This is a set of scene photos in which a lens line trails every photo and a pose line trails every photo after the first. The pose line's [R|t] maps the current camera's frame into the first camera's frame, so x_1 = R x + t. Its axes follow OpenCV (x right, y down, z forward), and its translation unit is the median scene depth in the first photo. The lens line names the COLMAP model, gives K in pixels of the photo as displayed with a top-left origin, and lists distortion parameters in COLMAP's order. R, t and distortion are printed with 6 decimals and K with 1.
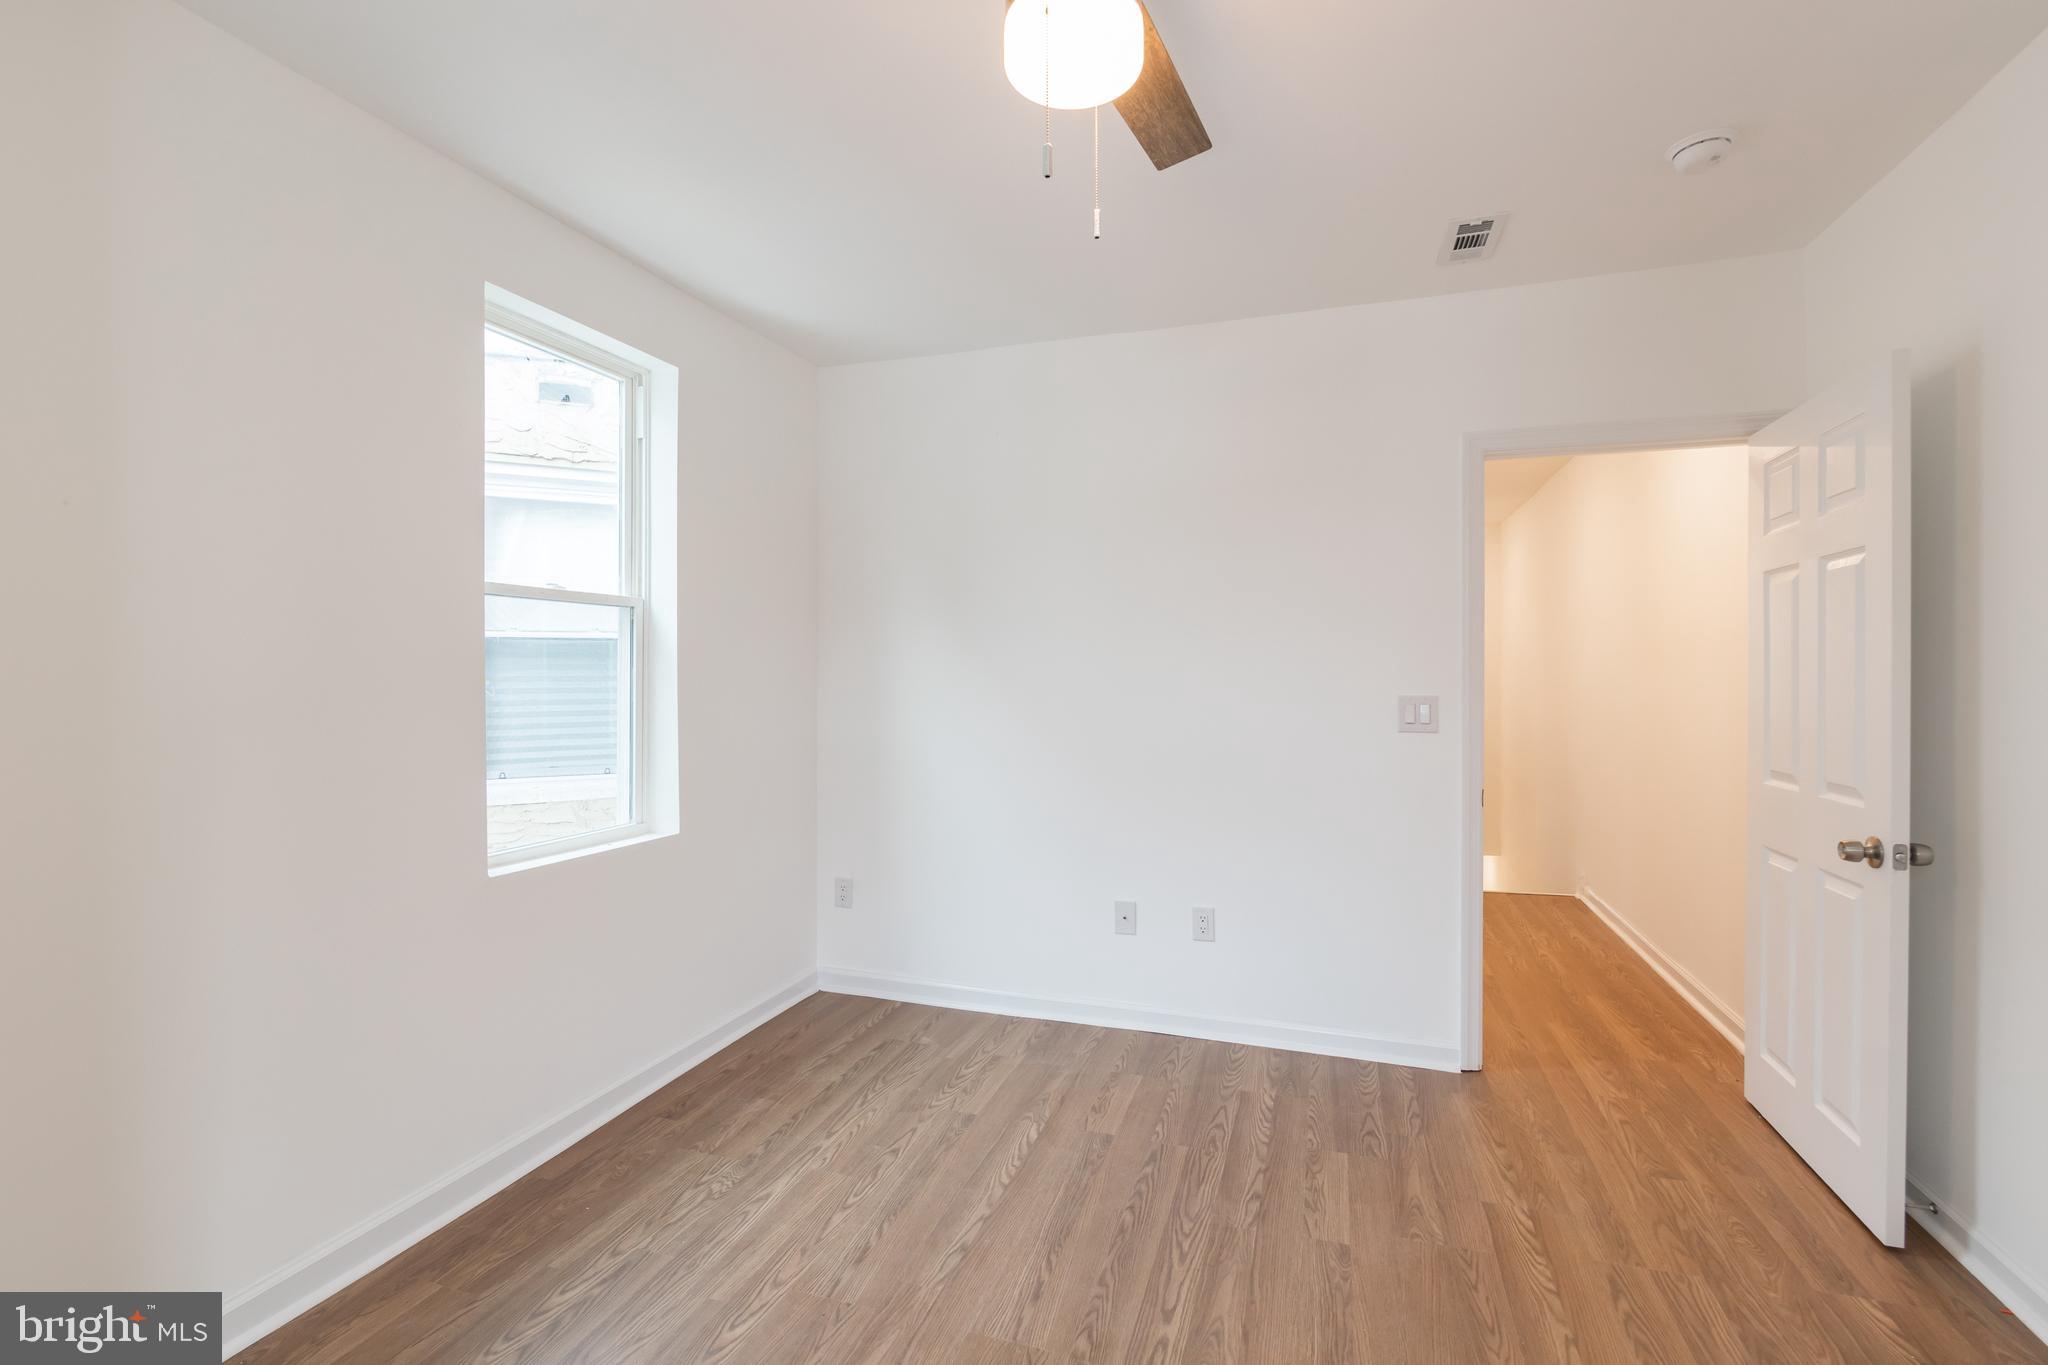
lens RADIAL K [[926.1, 0, 1038.8], [0, 926.1, 668.6], [0, 0, 1]] dist [-0.018960, 0.007308]
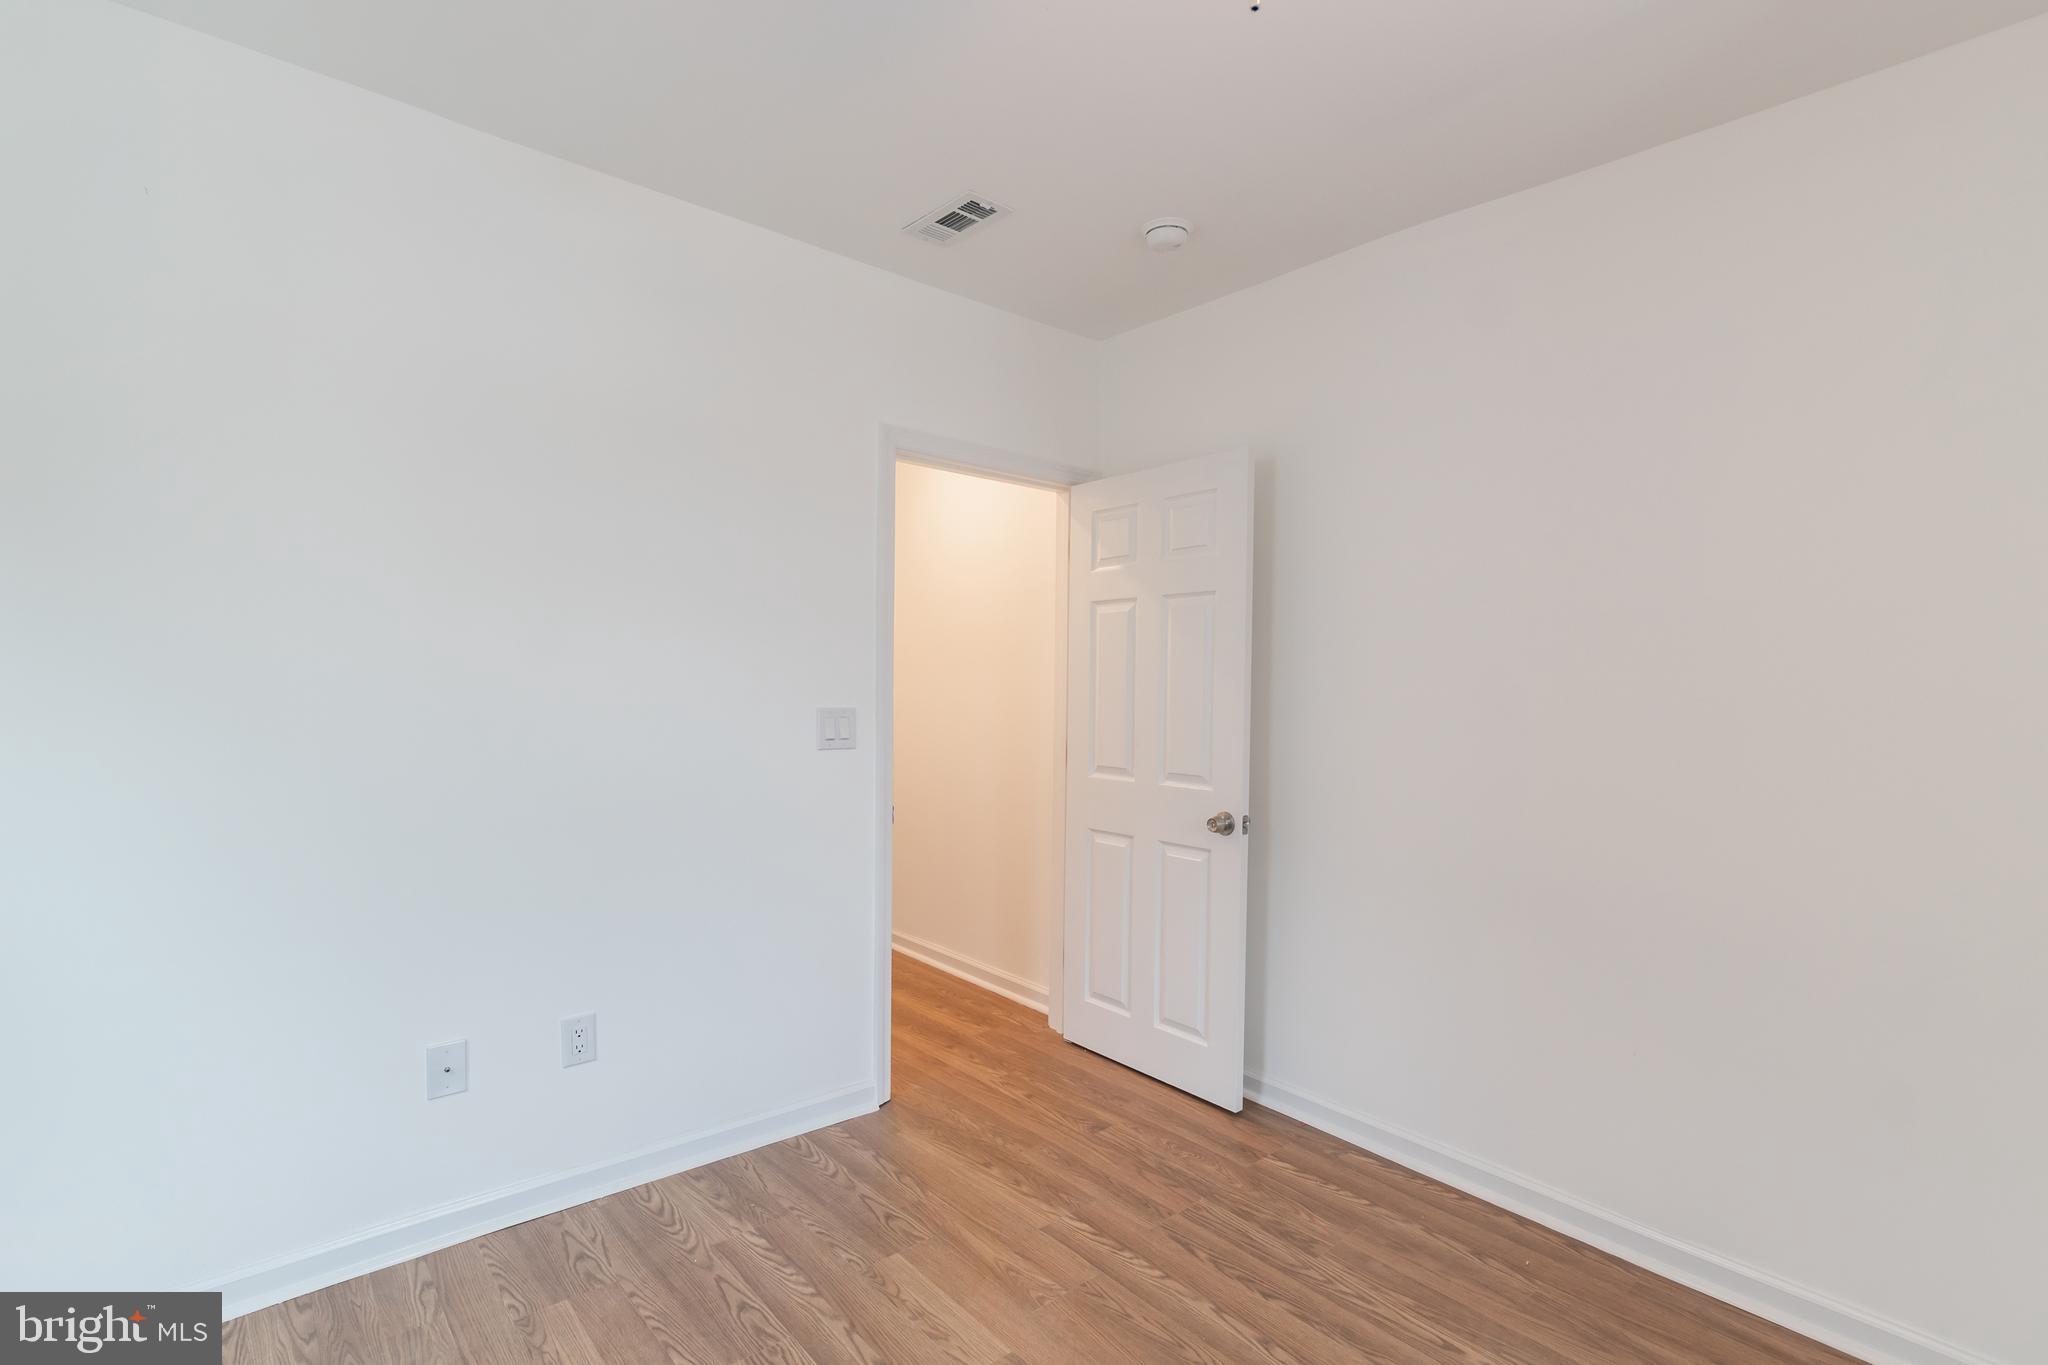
lens RADIAL K [[953.1, 0, 1024.0], [0, 953.1, 682.5], [0, 0, 1]] dist [-0.003101, -0.000877]
pose [[0.508100, 0.000618, 0.861298, -0.350839], [-0.017945, 0.999790, 0.009869, -0.010492], [-0.861111, -0.020471, 0.508004, 0.446320]]
